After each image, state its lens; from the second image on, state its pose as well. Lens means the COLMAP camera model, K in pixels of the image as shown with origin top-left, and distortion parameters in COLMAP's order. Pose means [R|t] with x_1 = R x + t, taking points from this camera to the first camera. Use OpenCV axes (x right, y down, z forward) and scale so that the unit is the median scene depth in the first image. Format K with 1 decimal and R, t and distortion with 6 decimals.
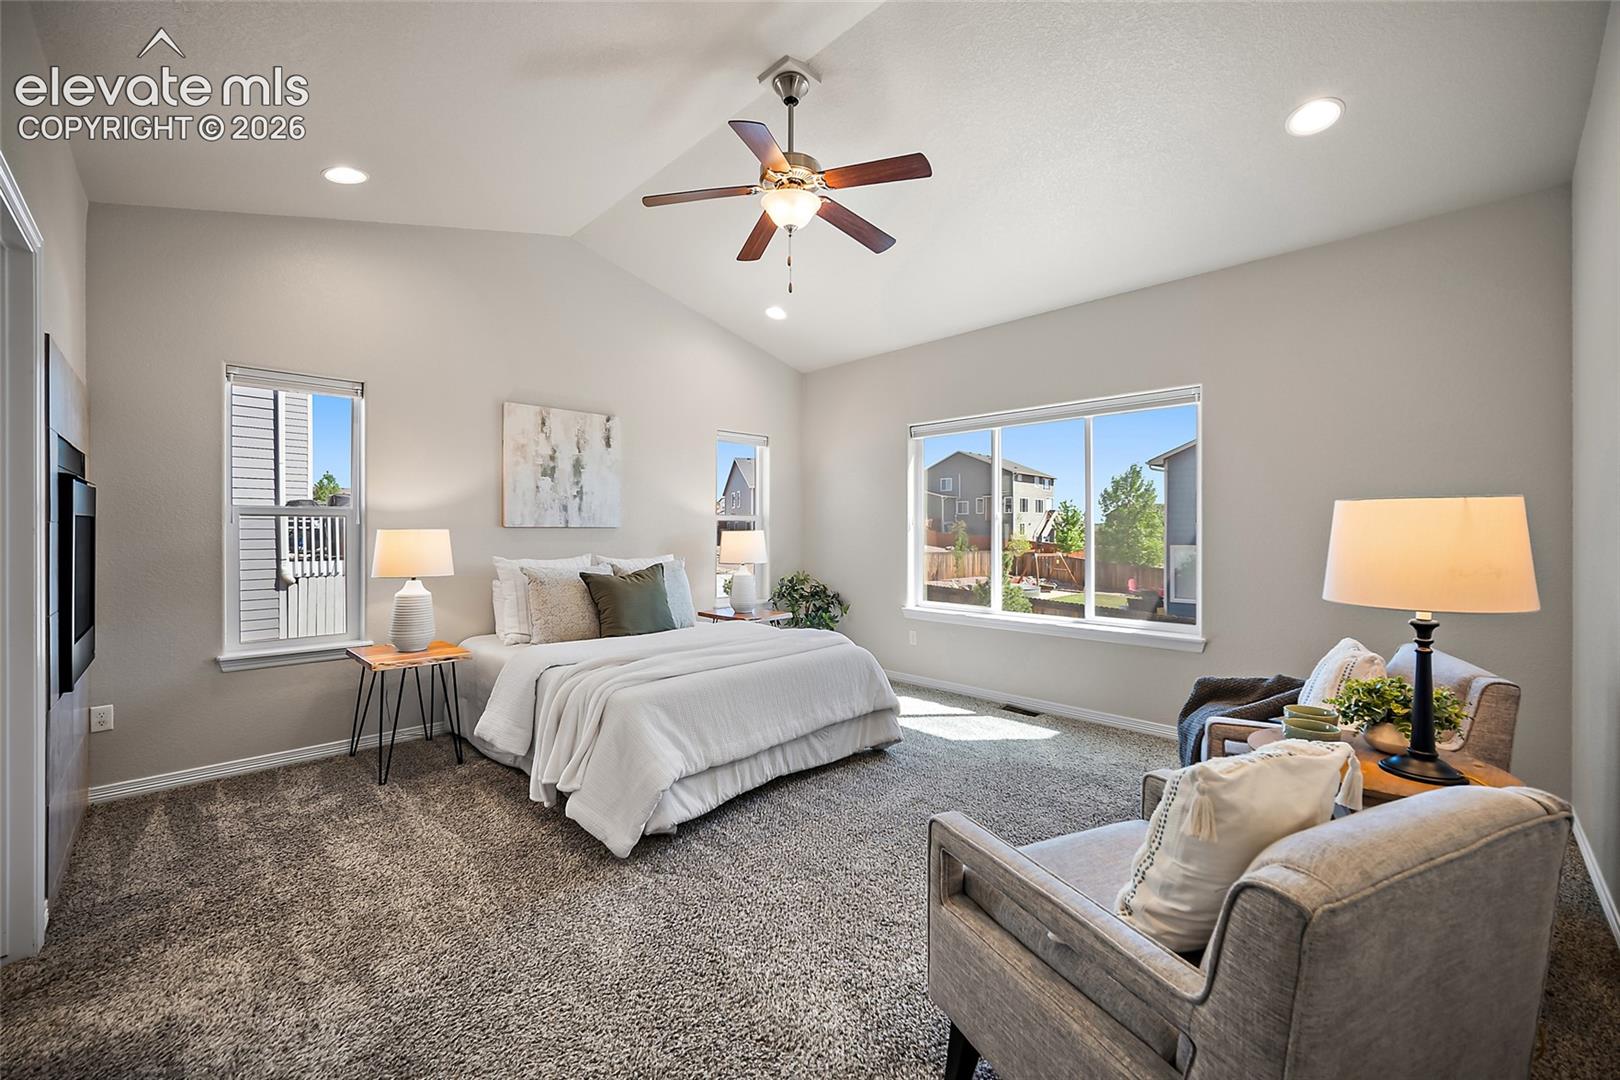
lens RADIAL K [[634.5, 0, 800.7], [0, 634.5, 536.2], [0, 0, 1]] dist [-0.005431, 0.001208]
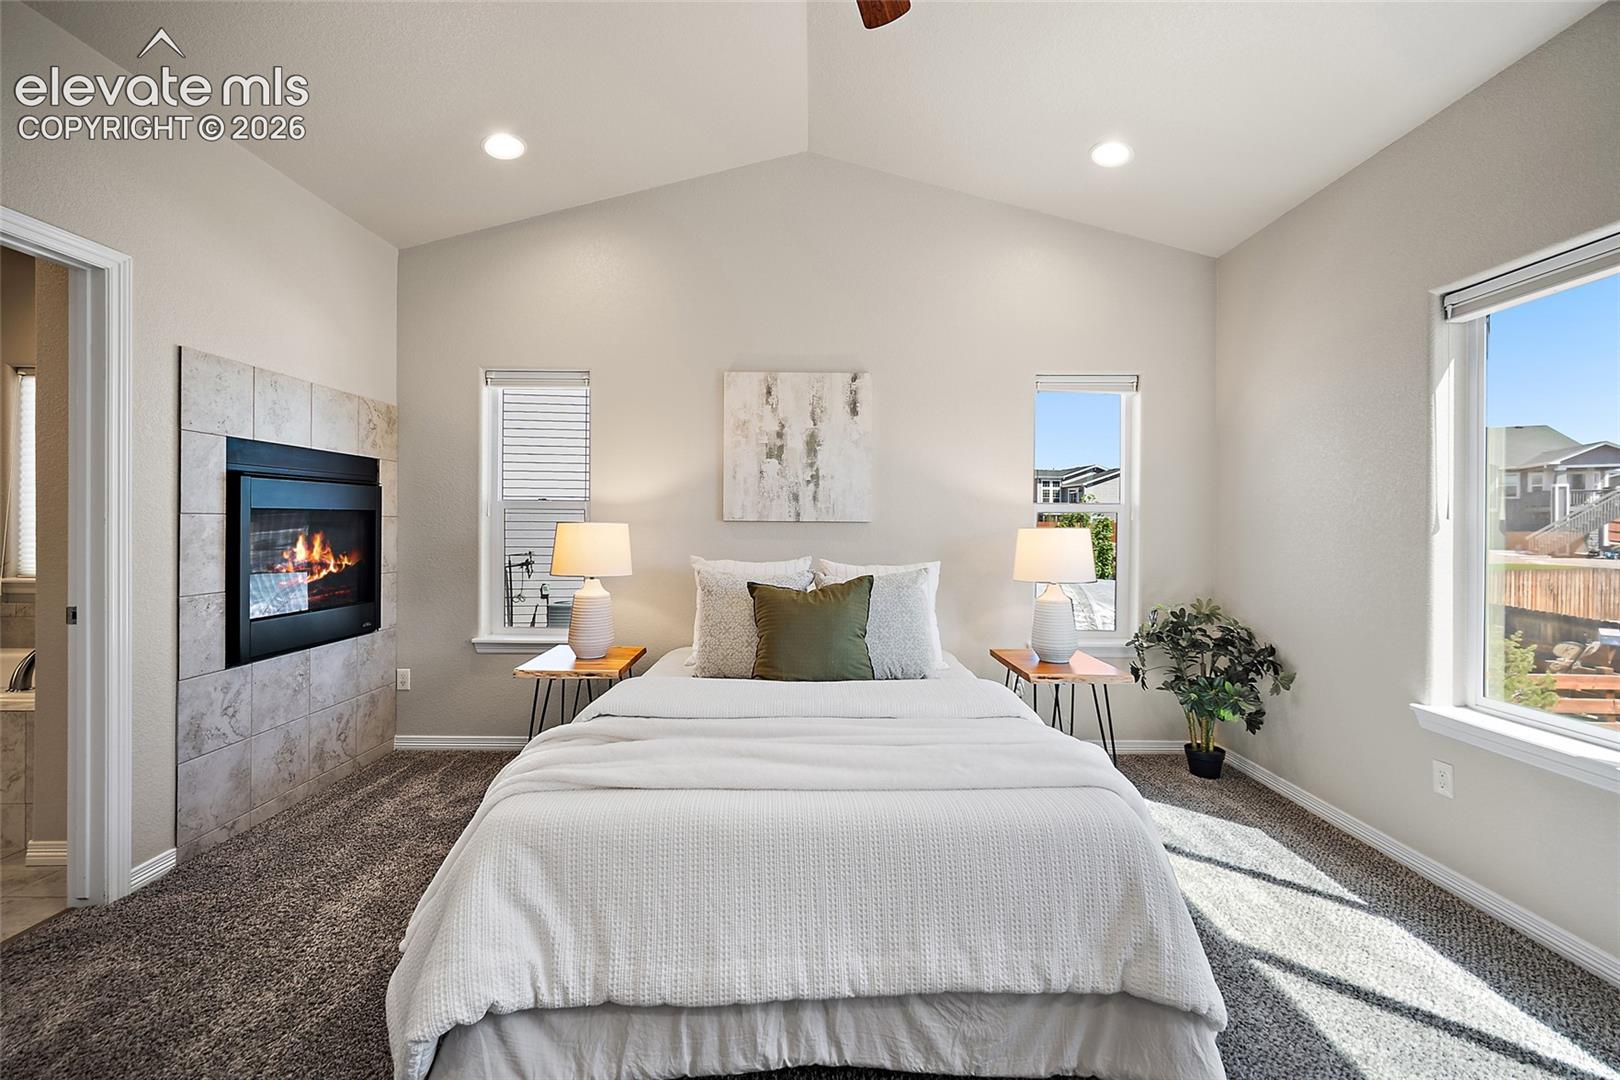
lens RADIAL K [[634.5, 0, 813.5], [0, 634.5, 527.2], [0, 0, 1]] dist [-0.005431, 0.001208]
pose [[0.723625, 0.010629, -0.690111, 0.199245], [-0.015596, 0.999878, -0.000953, -0.007511], [0.690017, 0.011453, 0.723703, 0.474655]]
